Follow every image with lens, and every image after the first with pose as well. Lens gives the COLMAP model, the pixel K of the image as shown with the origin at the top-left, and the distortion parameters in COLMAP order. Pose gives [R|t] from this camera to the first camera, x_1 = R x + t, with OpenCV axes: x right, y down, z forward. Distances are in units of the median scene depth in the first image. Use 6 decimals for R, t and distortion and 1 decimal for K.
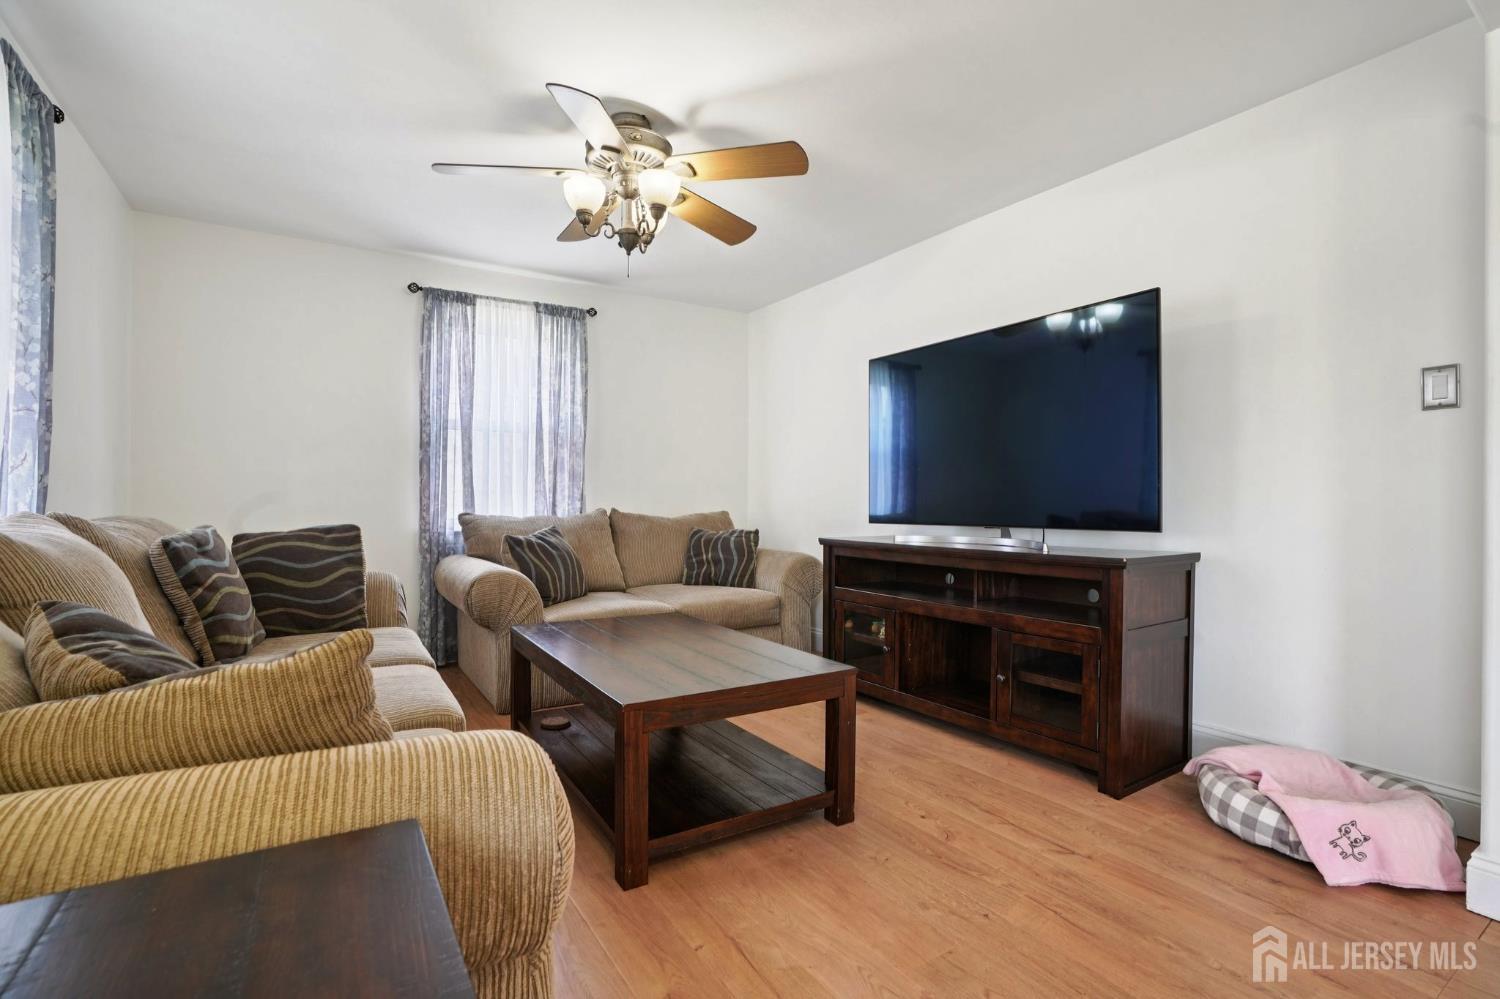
lens RADIAL K [[701.2, 0, 772.1], [0, 701.2, 504.3], [0, 0, 1]] dist [-0.003360, -0.000388]
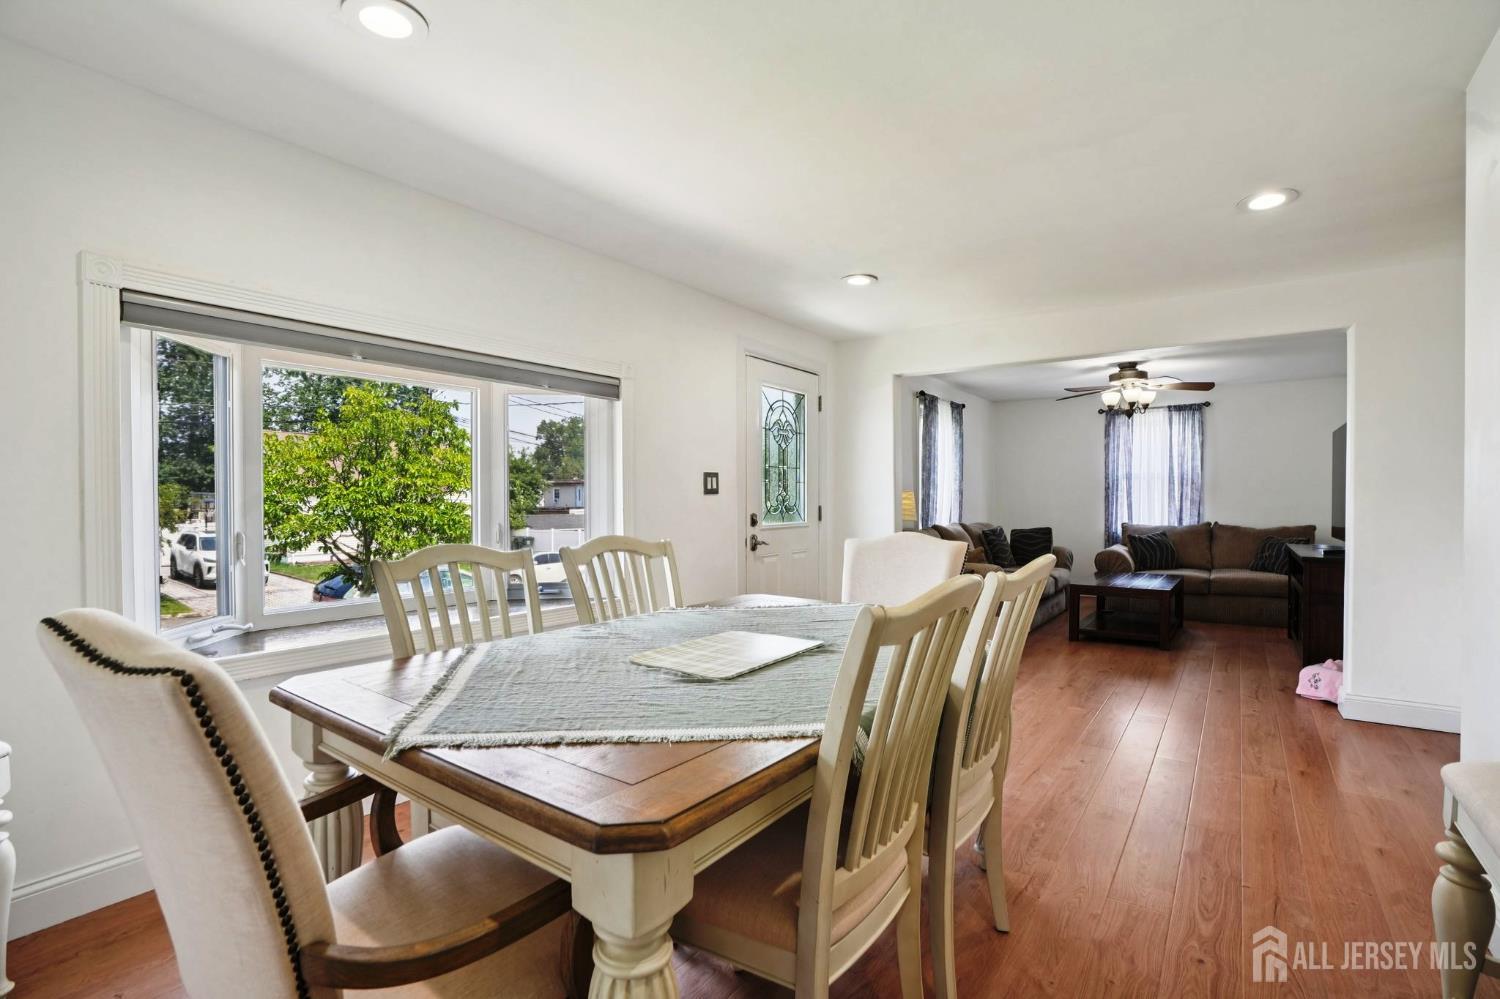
lens RADIAL K [[683.4, 0, 751.8], [0, 683.4, 511.1], [0, 0, 1]] dist [-0.002699, 0.000943]
pose [[0.355822, 0.010709, -0.934492, 0.963900], [0.002198, 0.999922, 0.012295, -0.044889], [0.934551, -0.006429, 0.355771, -0.649017]]
